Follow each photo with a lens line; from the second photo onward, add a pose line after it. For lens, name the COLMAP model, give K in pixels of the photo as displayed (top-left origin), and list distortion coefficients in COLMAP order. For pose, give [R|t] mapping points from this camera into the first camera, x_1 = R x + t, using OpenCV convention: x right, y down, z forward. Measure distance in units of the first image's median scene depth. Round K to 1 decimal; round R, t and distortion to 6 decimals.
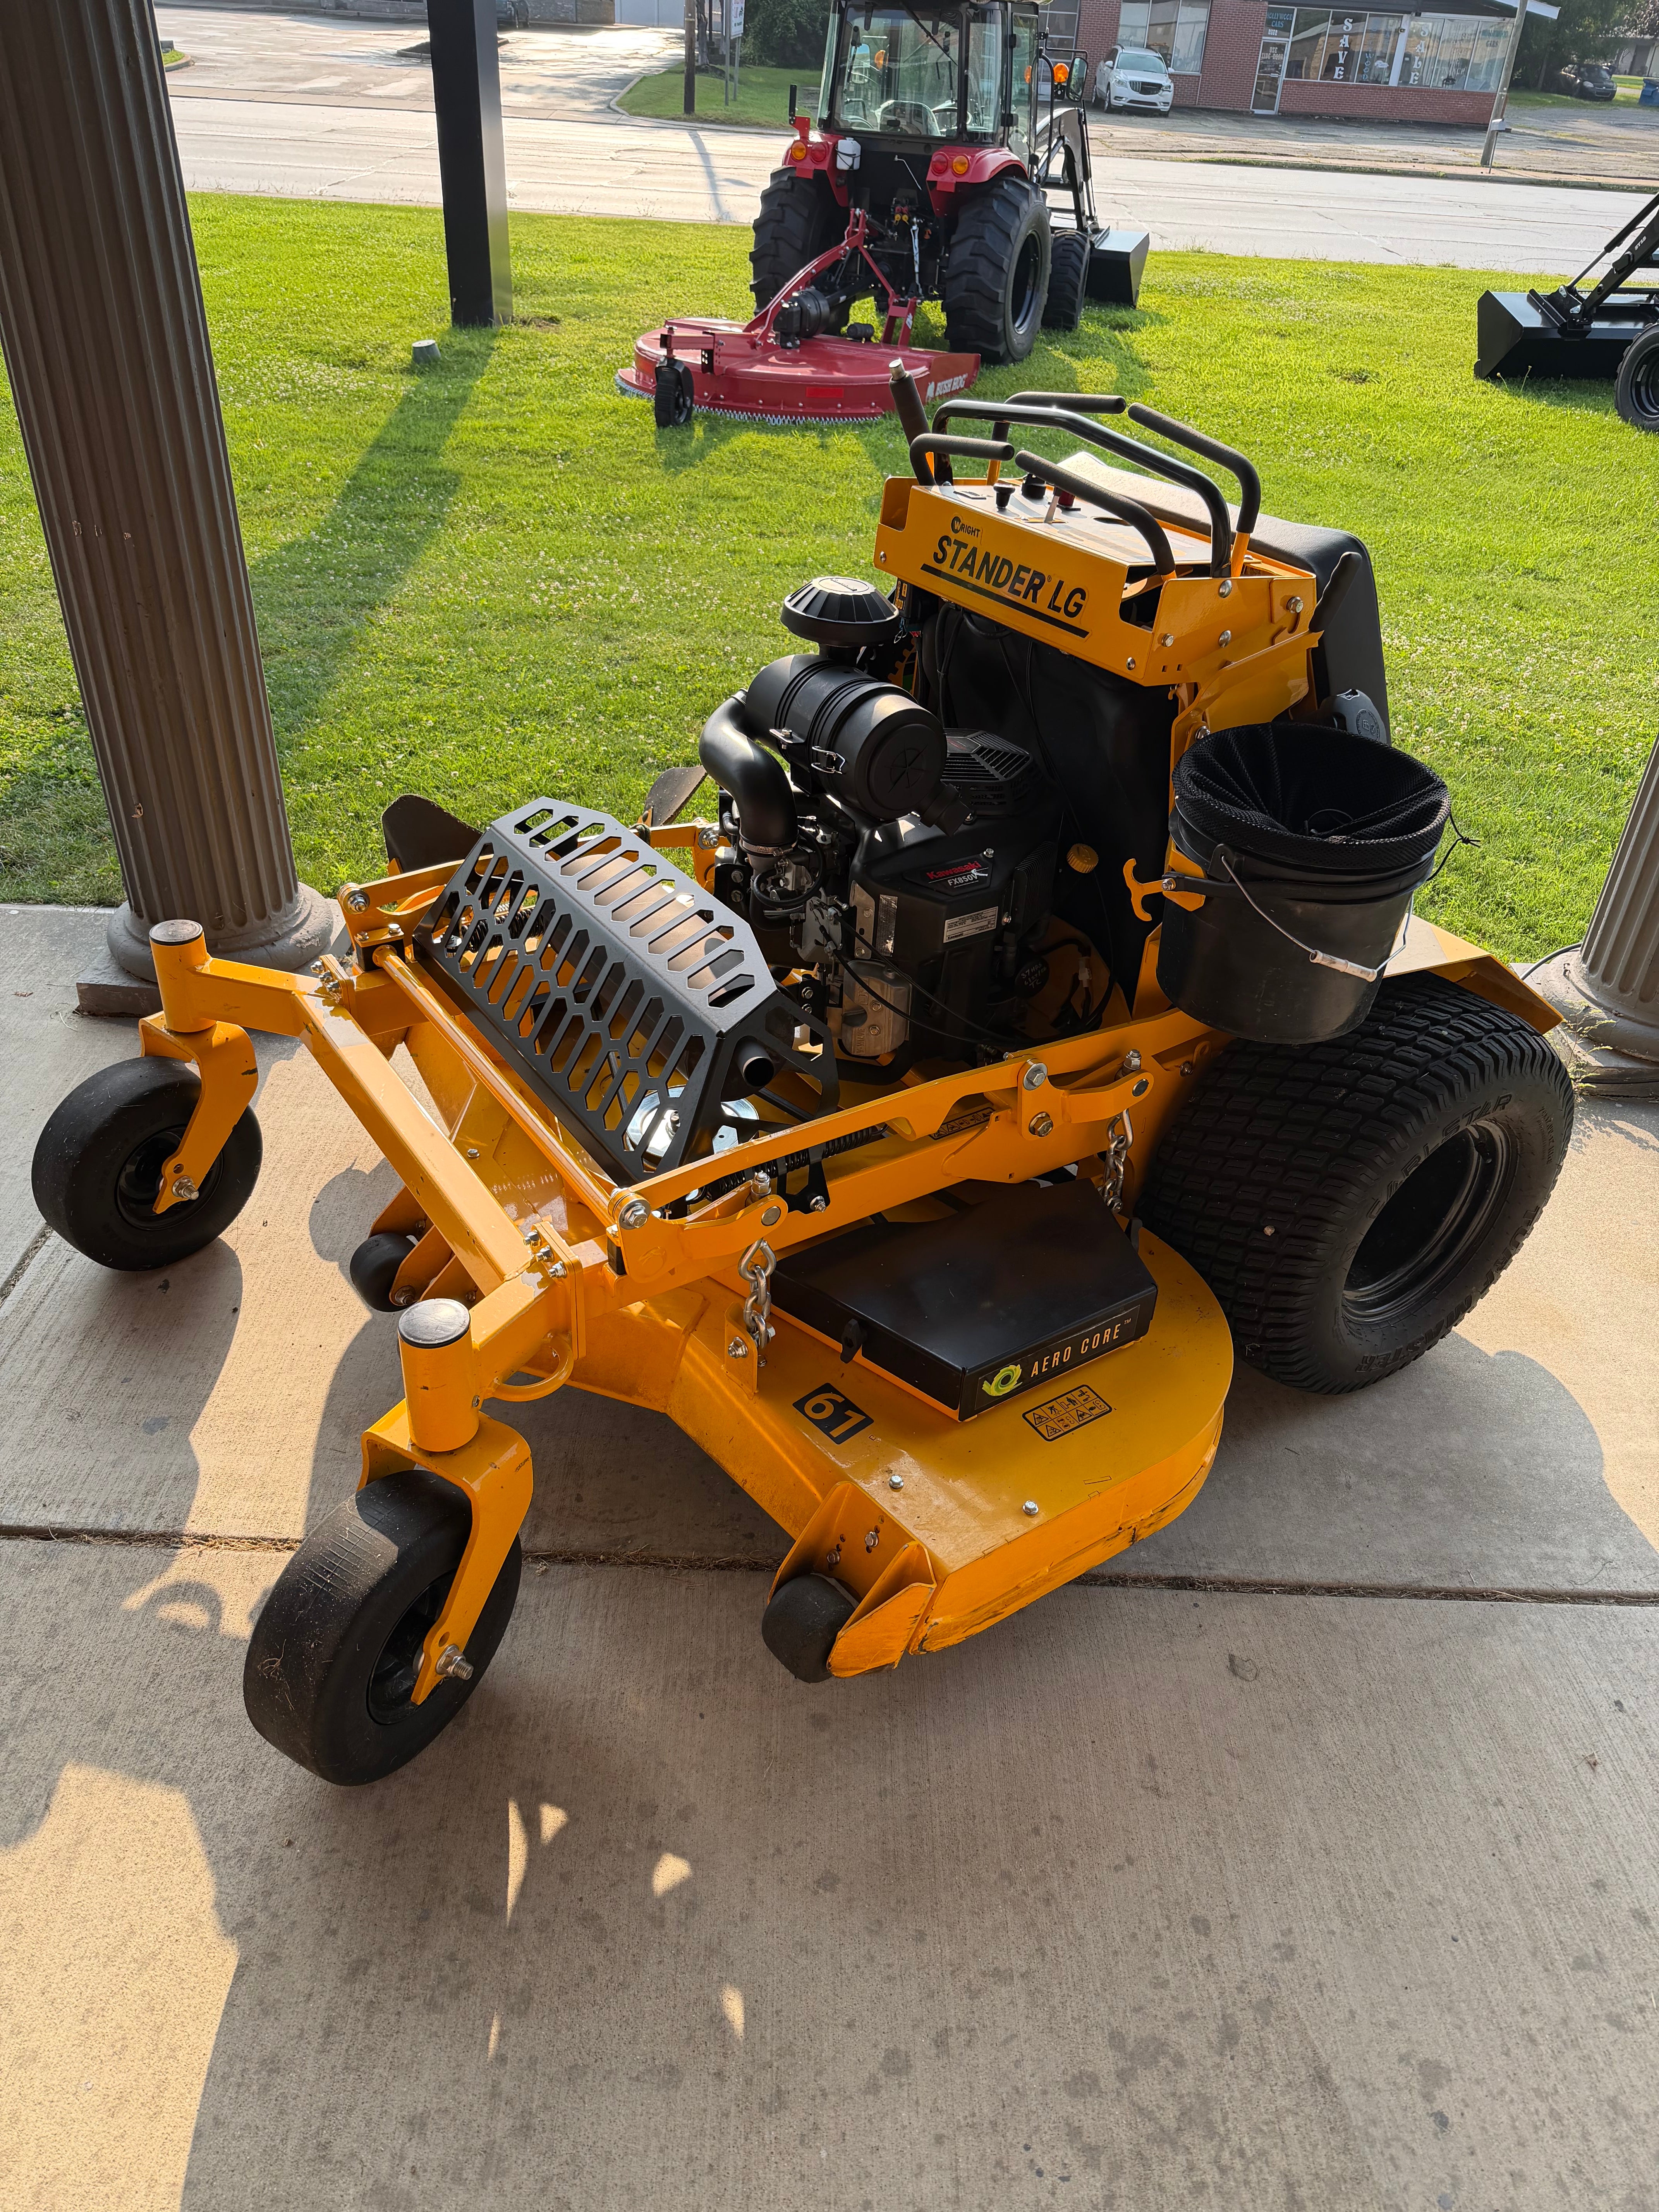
lens RADIAL K [[1545.7, 0, 819.3], [0, 1545.7, 1112.7], [0, 0, 1]] dist [0.100560, -0.193055]
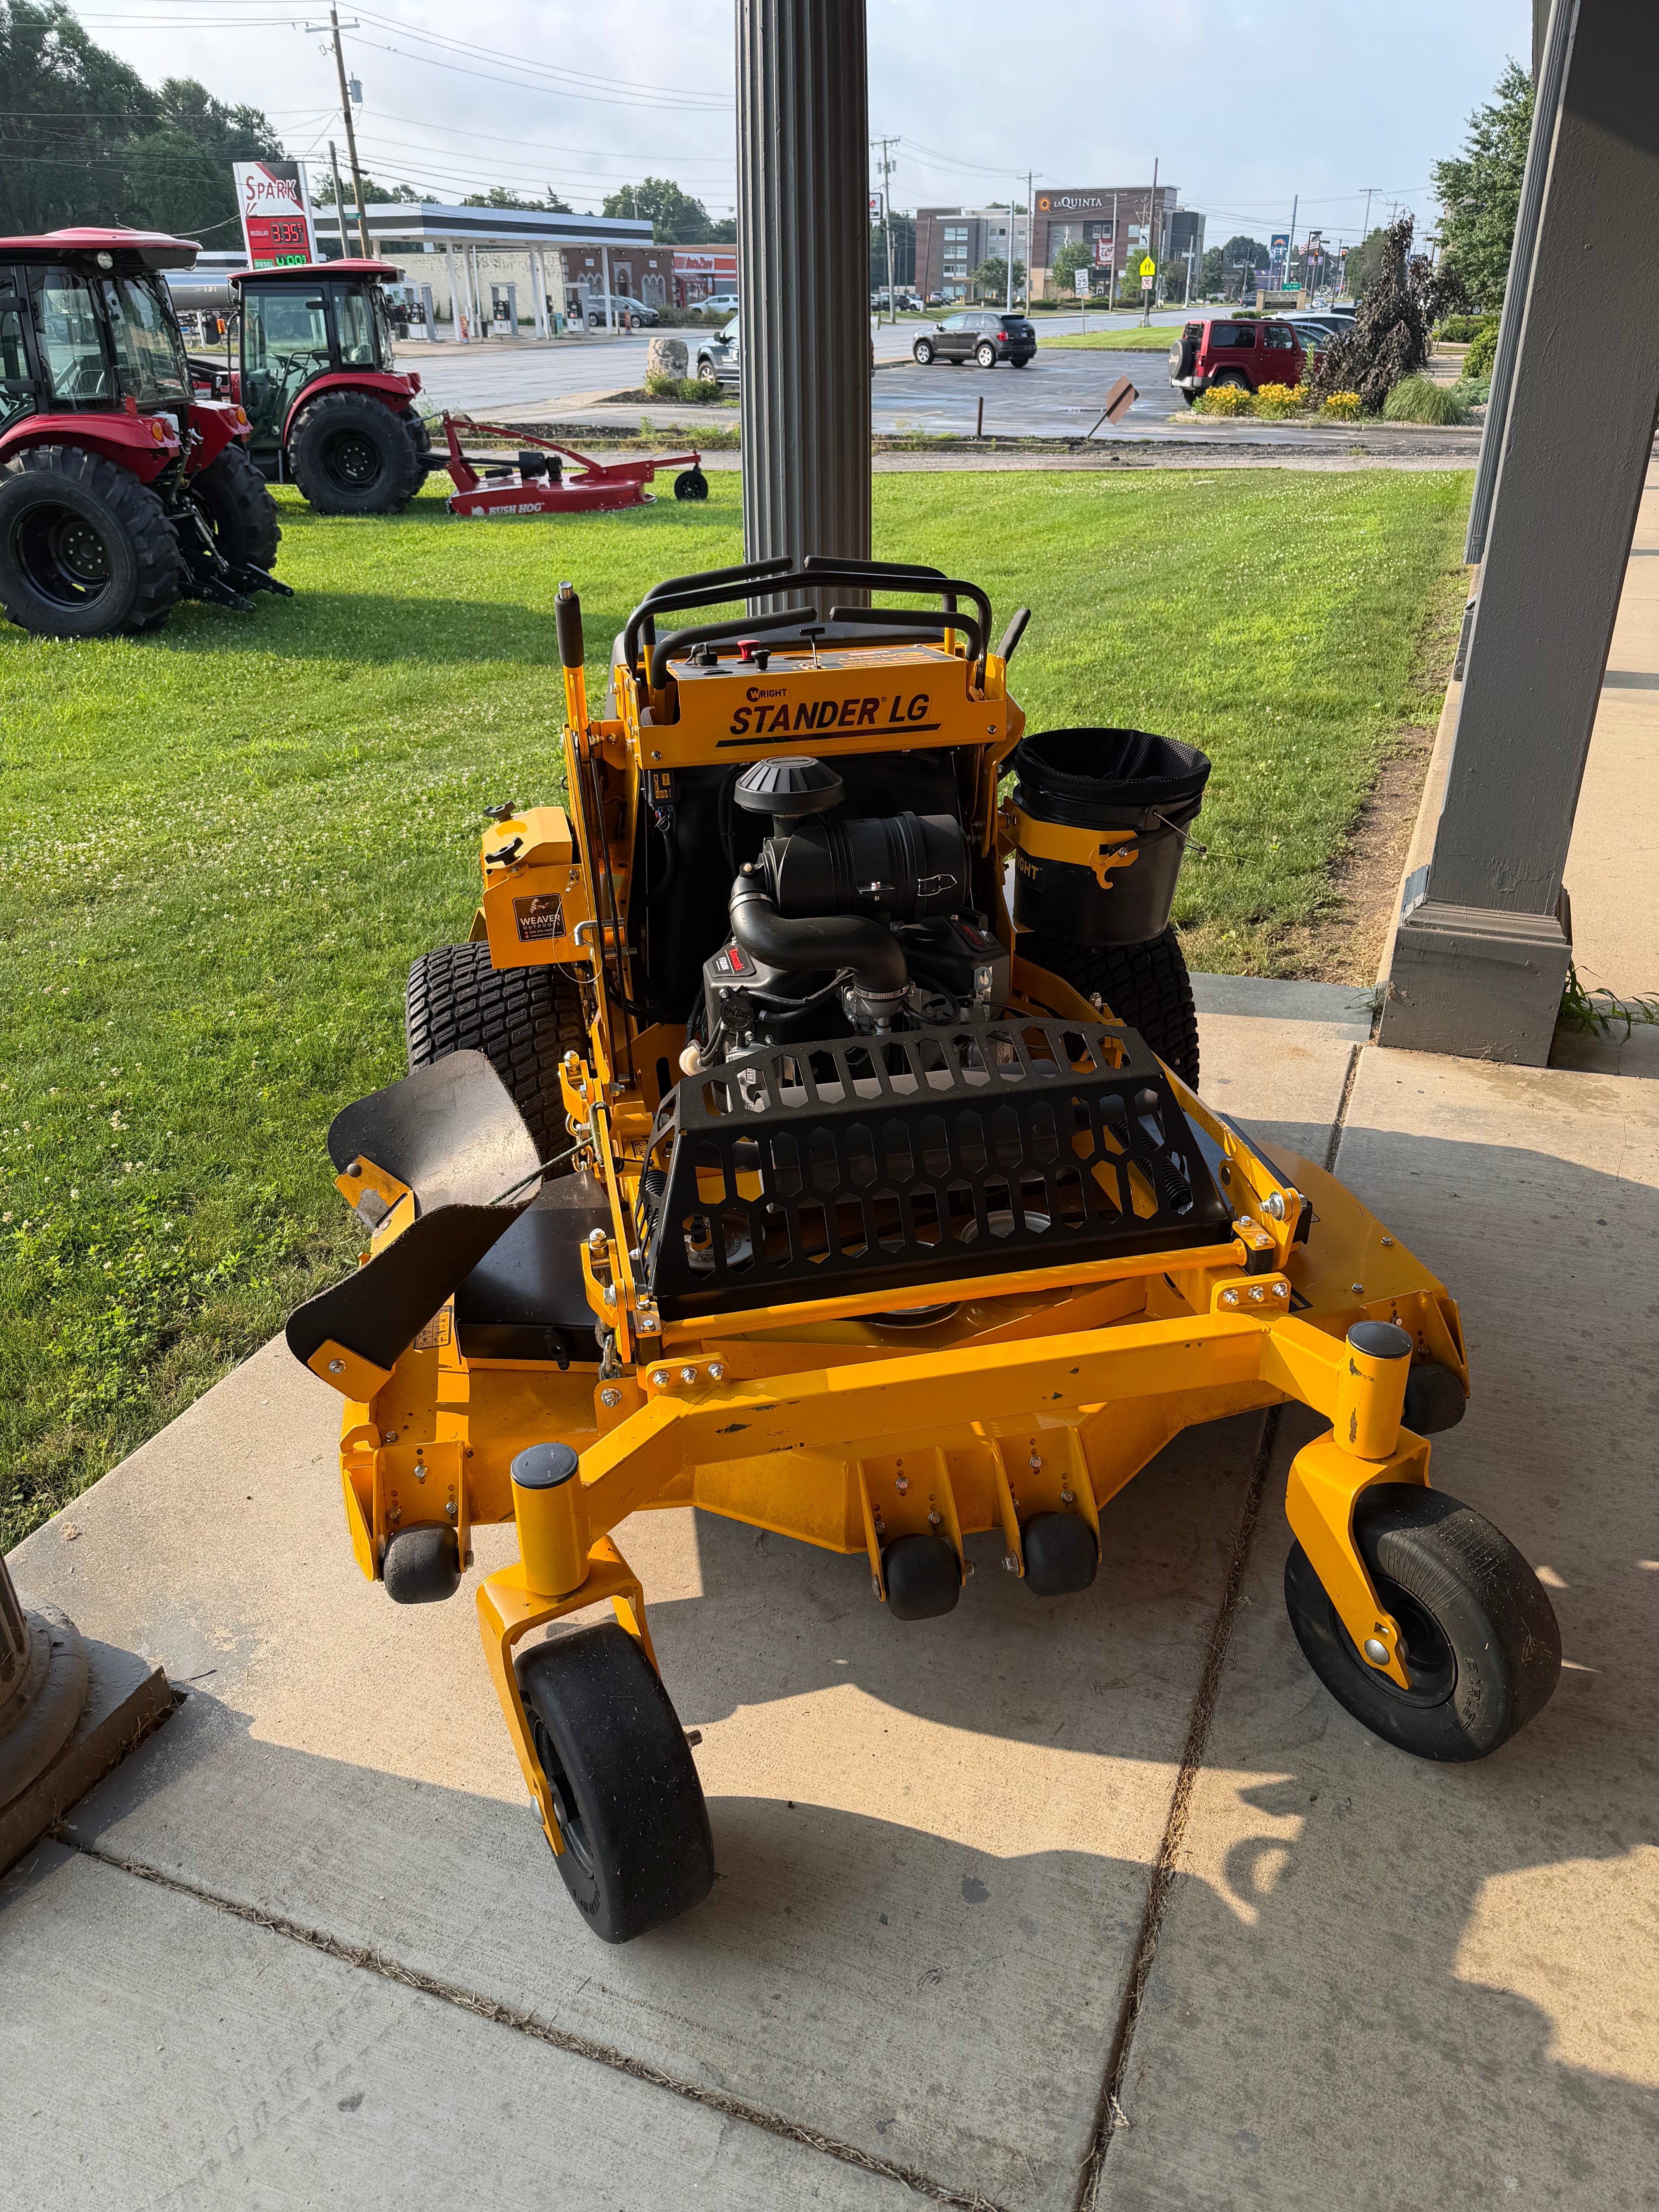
lens RADIAL K [[1583.0, 0, 829.5], [0, 1583.0, 1106.0], [0, 0, 1]] dist [-0.003863, -0.003176]
pose [[0.362550, -0.480741, 0.798402, -0.997765], [0.553560, 0.800275, 0.230501, -0.400799], [-0.749753, 0.358395, 0.556259, 0.476172]]
